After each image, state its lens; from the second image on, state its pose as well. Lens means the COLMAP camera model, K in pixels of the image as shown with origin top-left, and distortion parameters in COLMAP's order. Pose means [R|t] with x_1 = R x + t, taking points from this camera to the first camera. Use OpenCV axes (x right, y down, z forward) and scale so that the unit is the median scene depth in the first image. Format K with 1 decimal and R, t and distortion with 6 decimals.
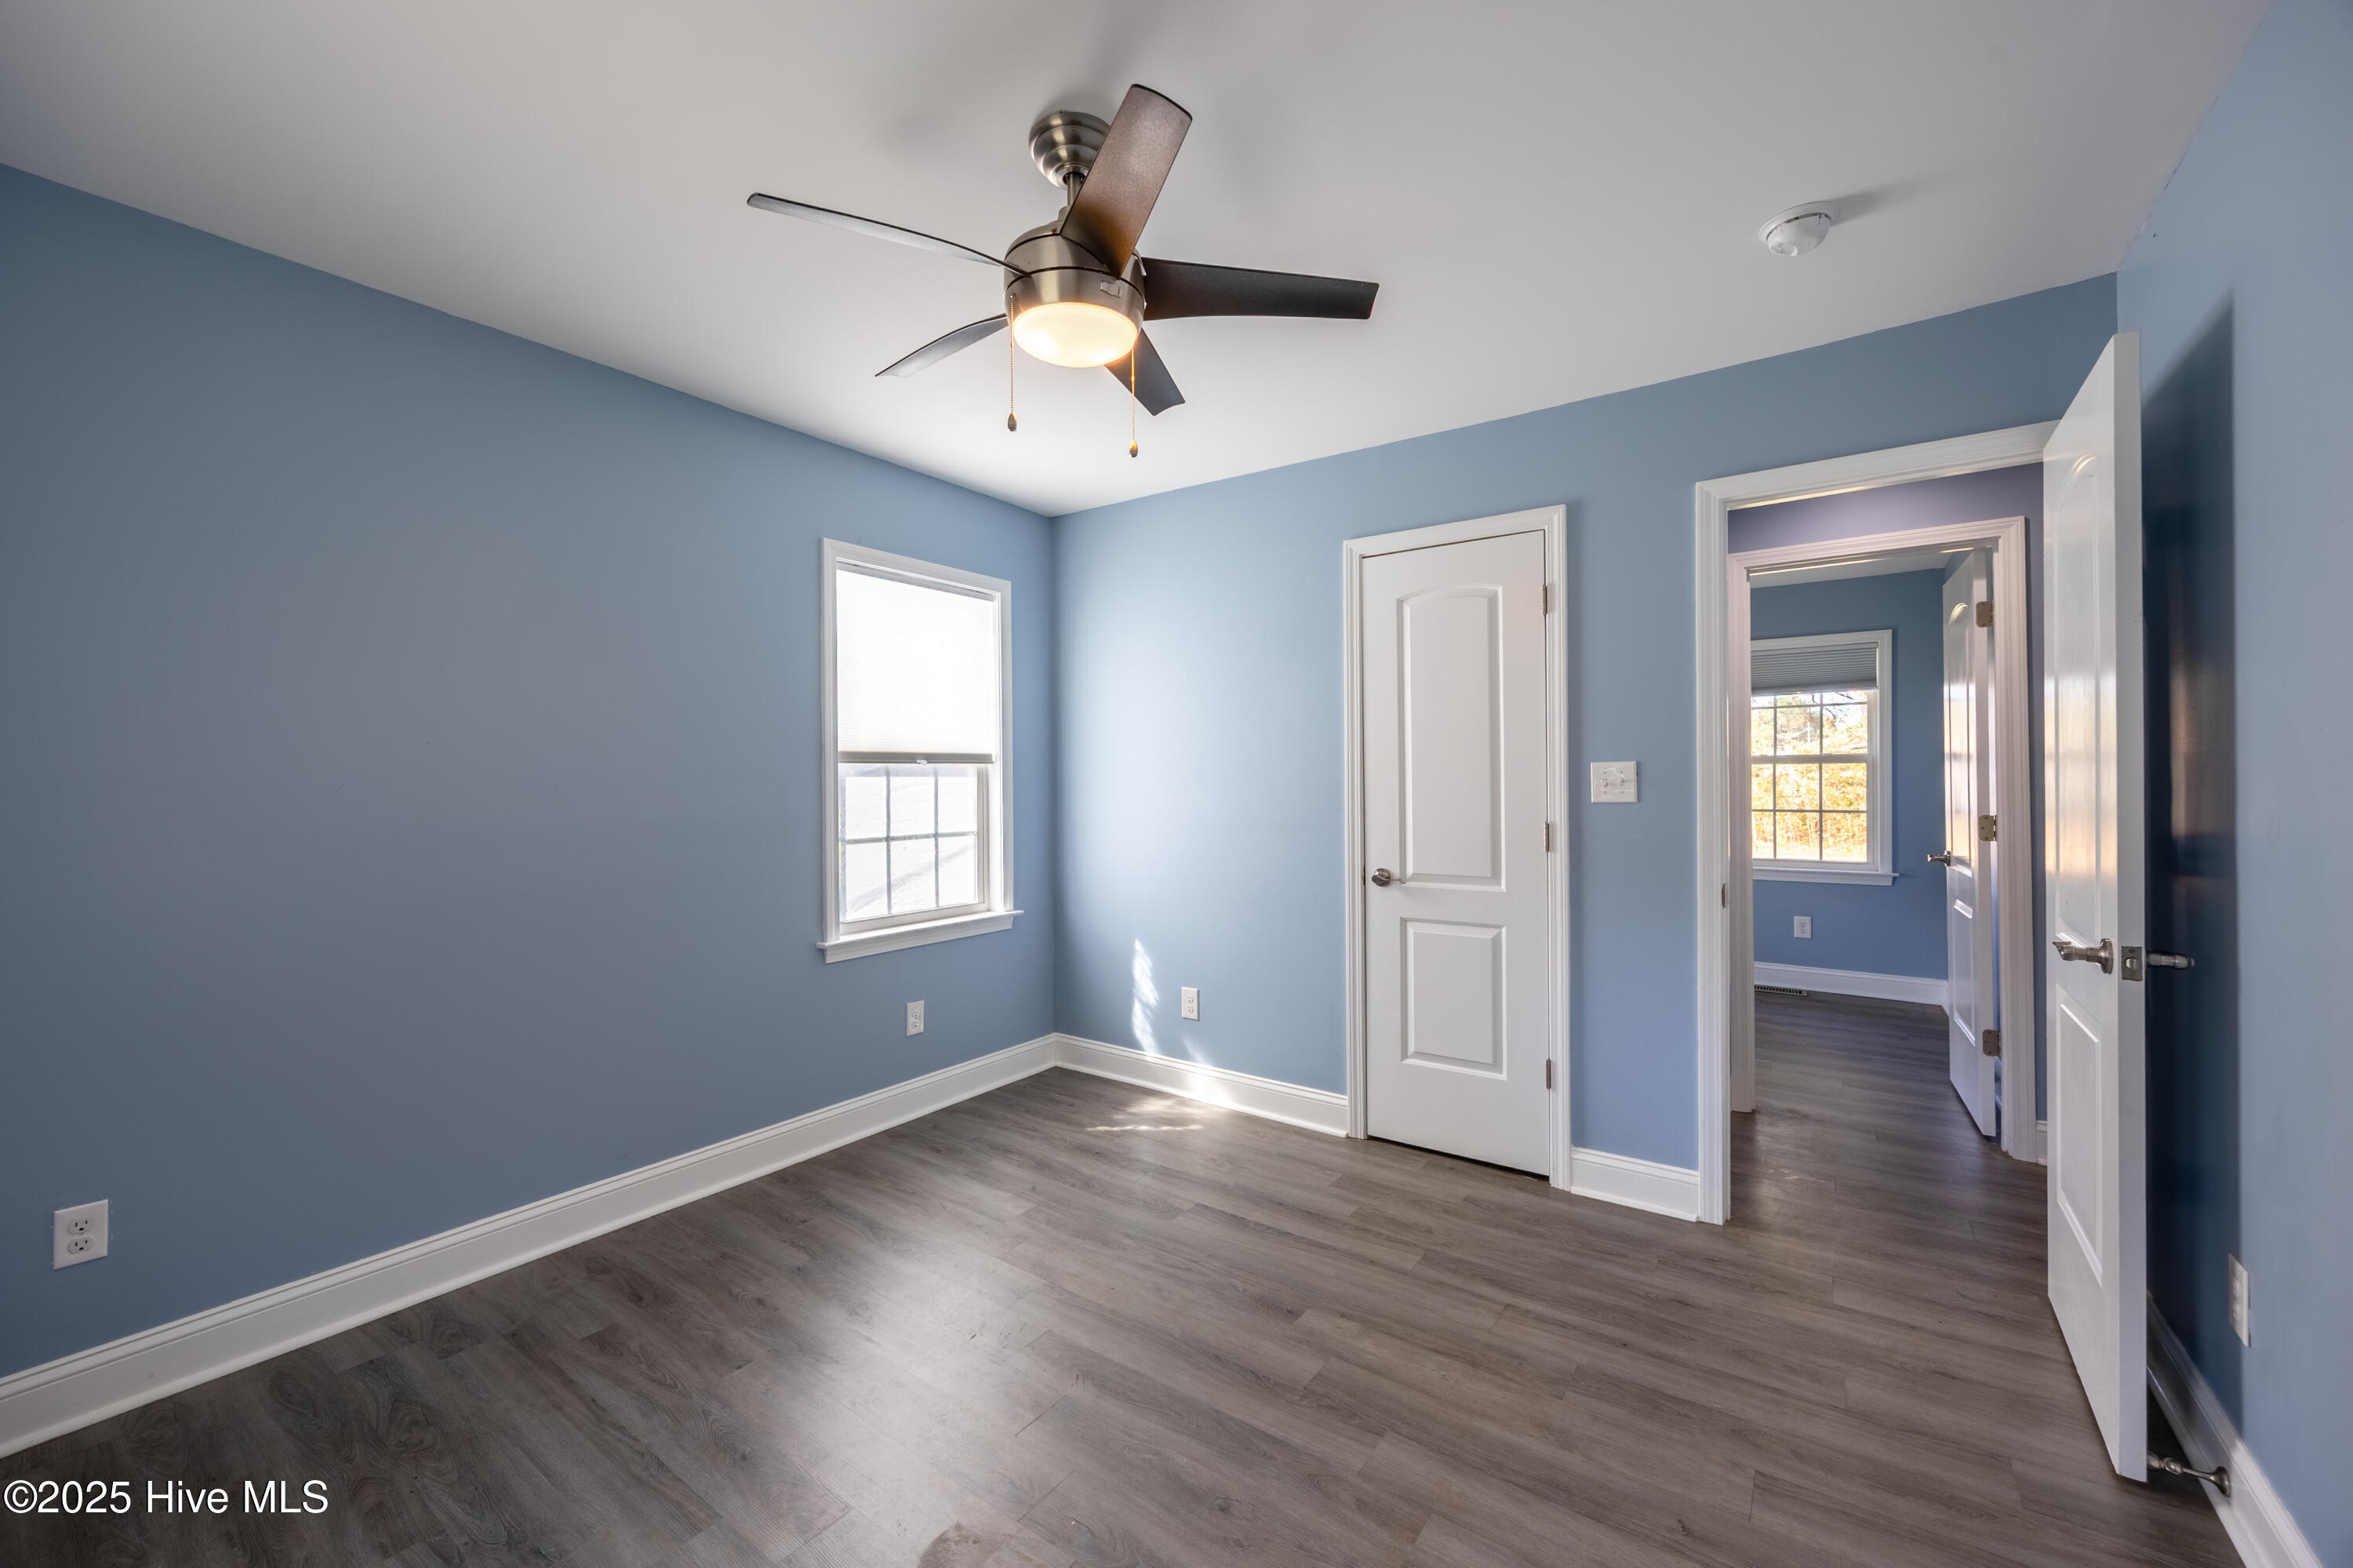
lens RADIAL K [[916.9, 0, 1162.4], [0, 916.9, 781.6], [0, 0, 1]] dist [-0.001549, -0.000289]
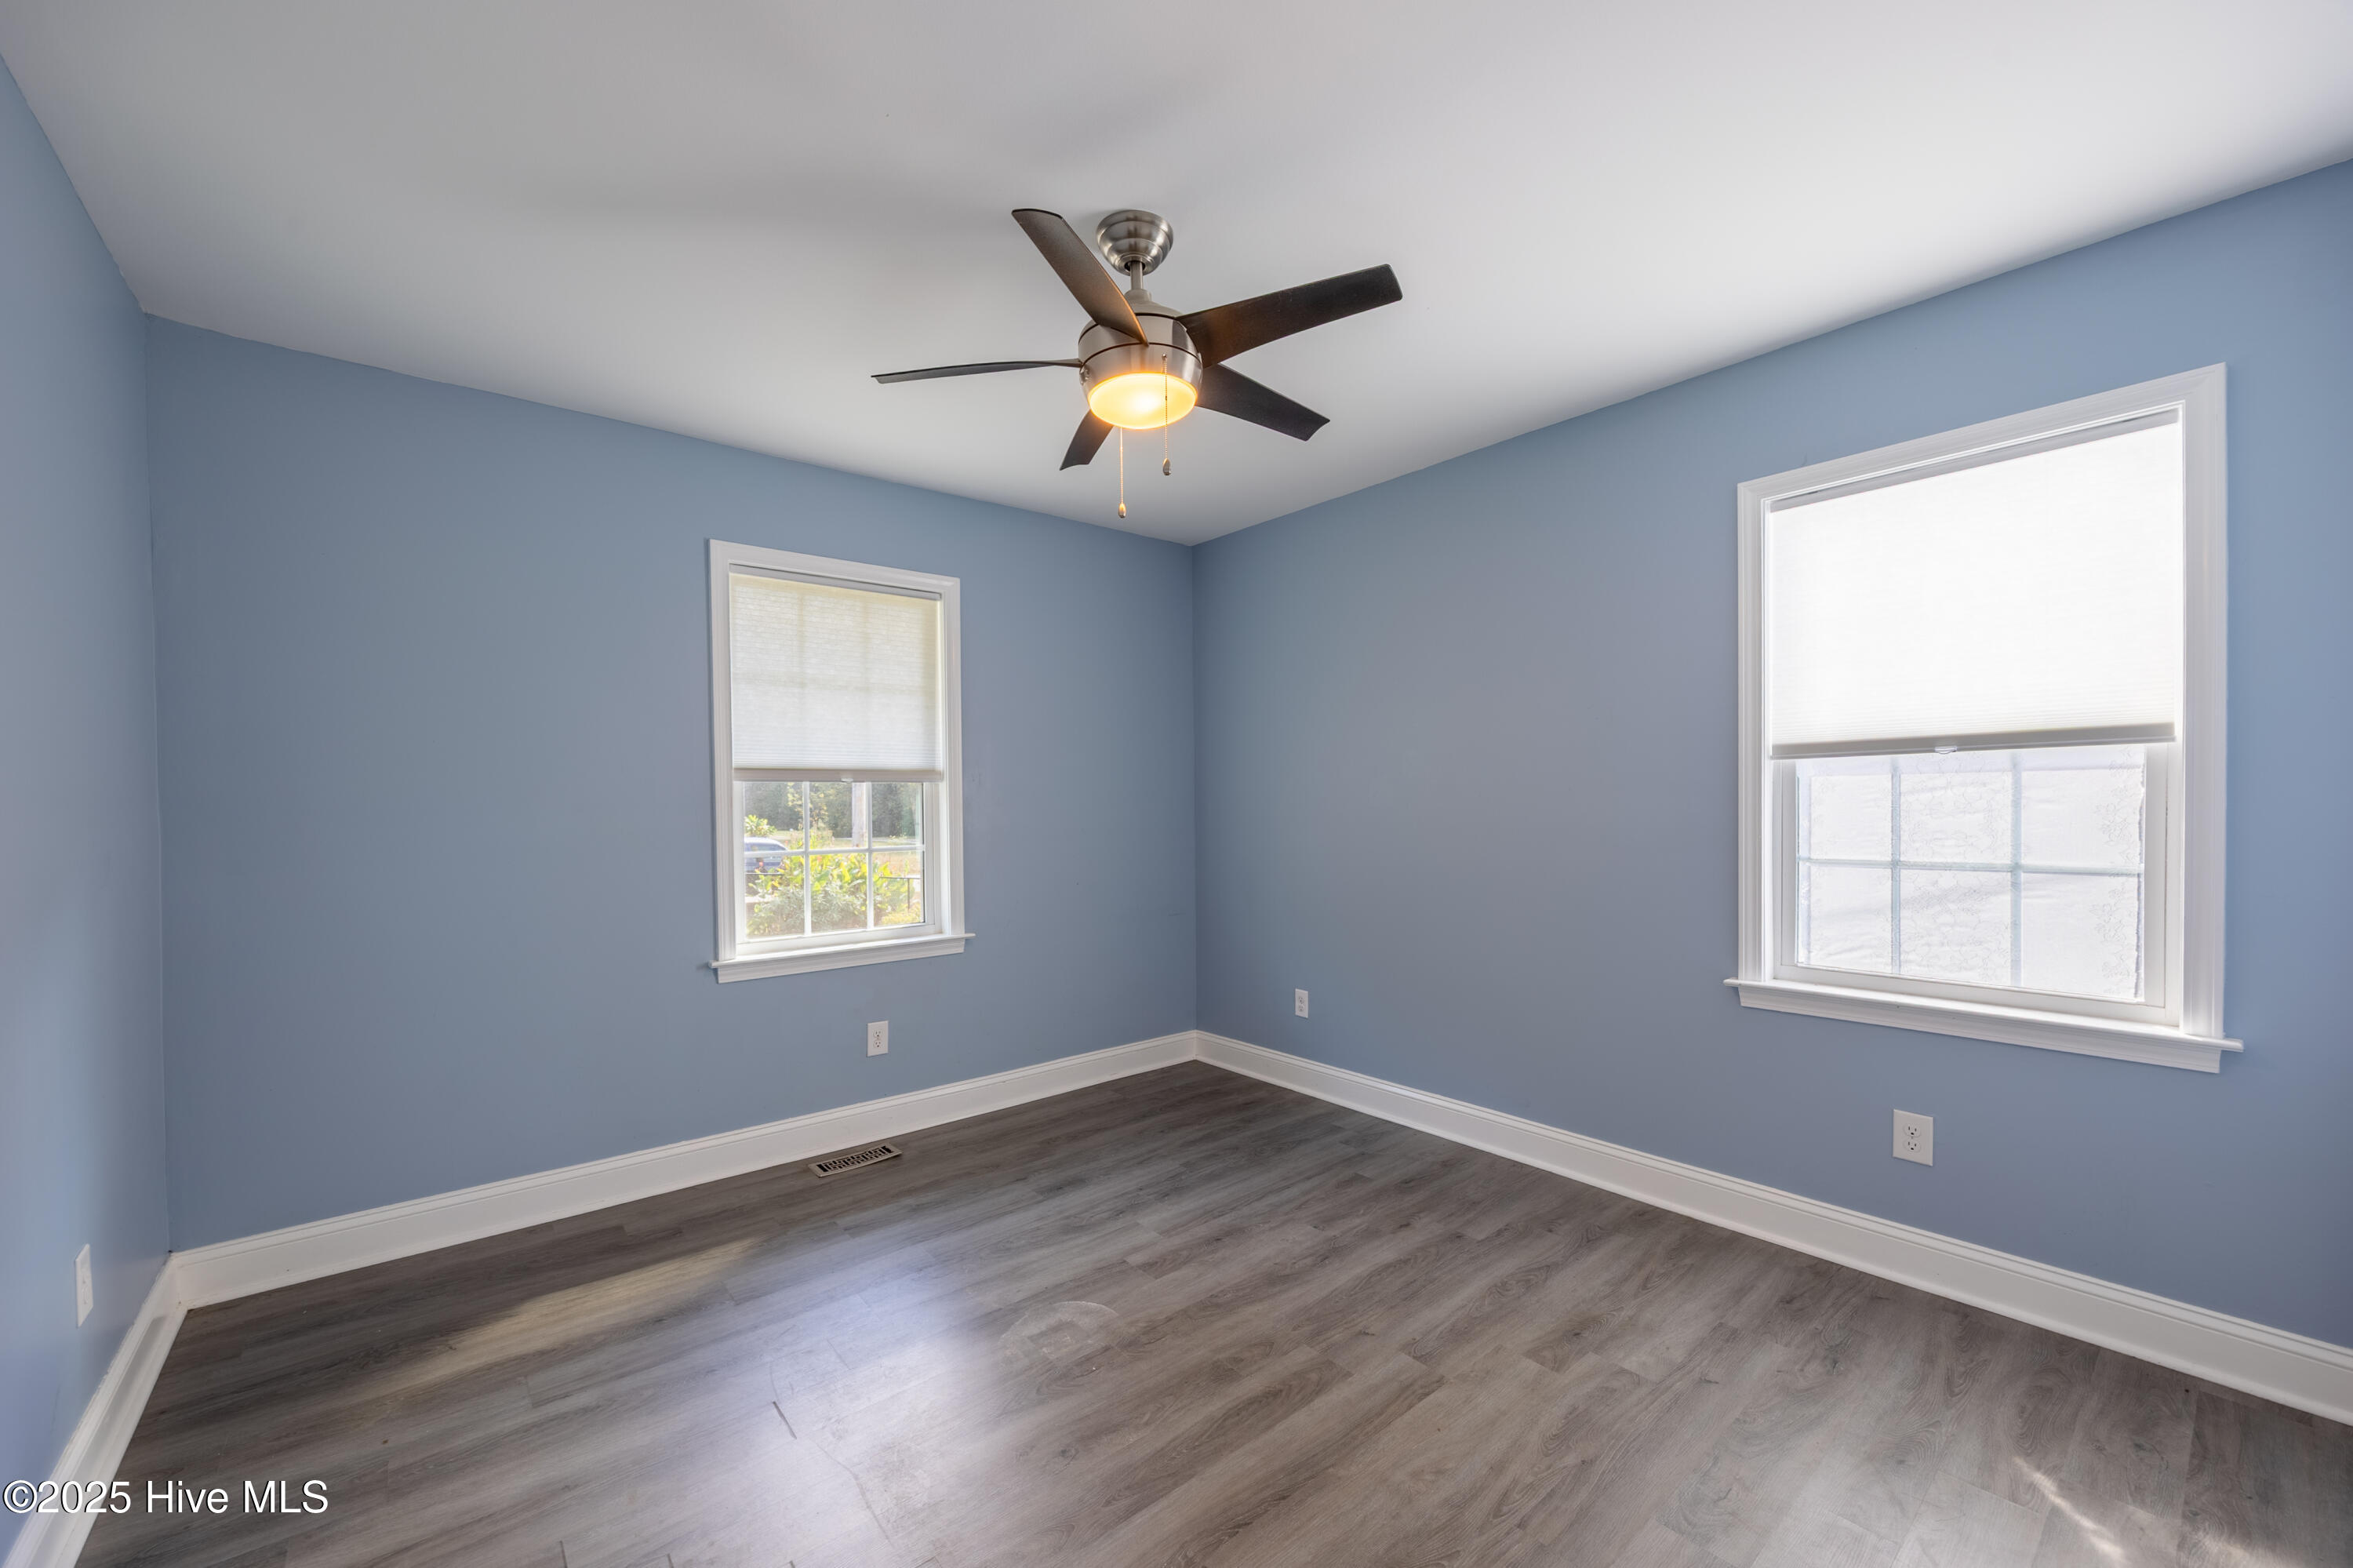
lens RADIAL K [[917.4, 0, 1175.4], [0, 917.4, 810.4], [0, 0, 1]] dist [-0.000496, -0.000112]
pose [[-0.248776, 0.018617, -0.968382, 0.580686], [0.015872, 0.999759, 0.015143, 0.003162], [0.968431, -0.011603, -0.249011, 0.754122]]
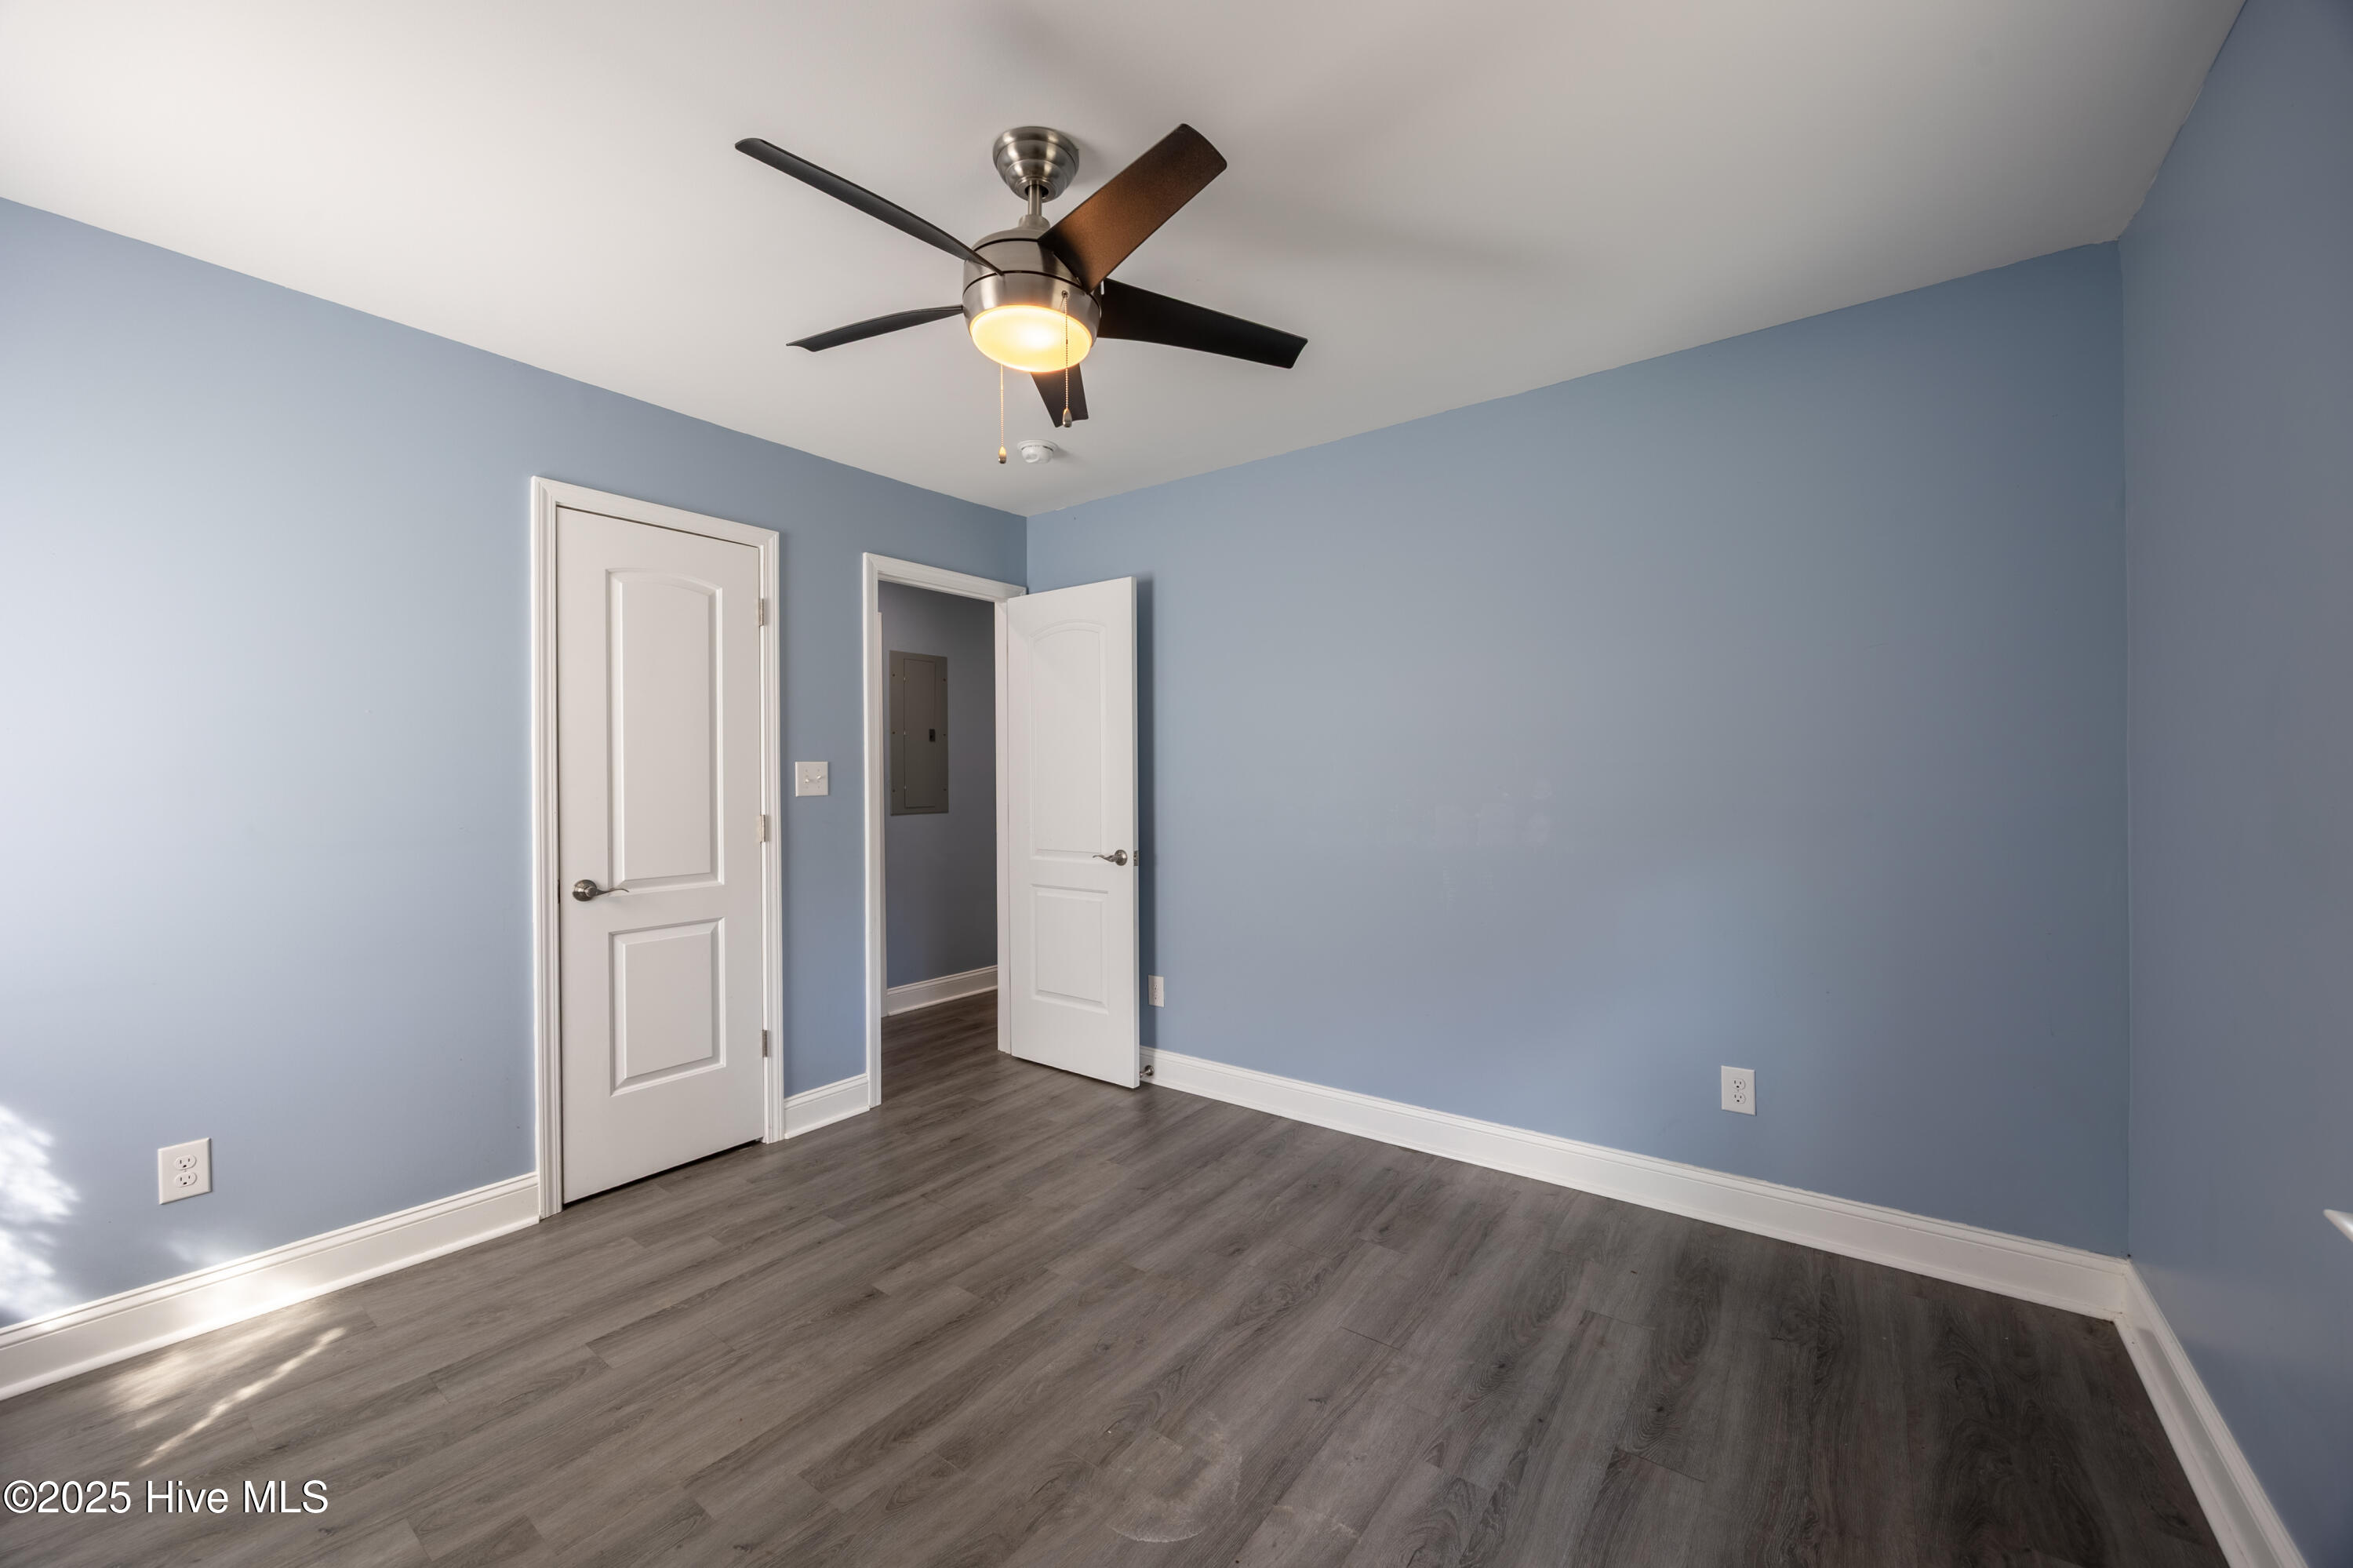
lens RADIAL K [[901.7, 0, 1174.3], [0, 901.7, 781.6], [0, 0, 1]] dist [-0.000396, 0.000195]
pose [[0.016063, 0.000619, 0.999871, -0.630979], [0.001286, 0.999999, -0.000639, 0.005098], [-0.999870, 0.001296, 0.016063, 0.471707]]
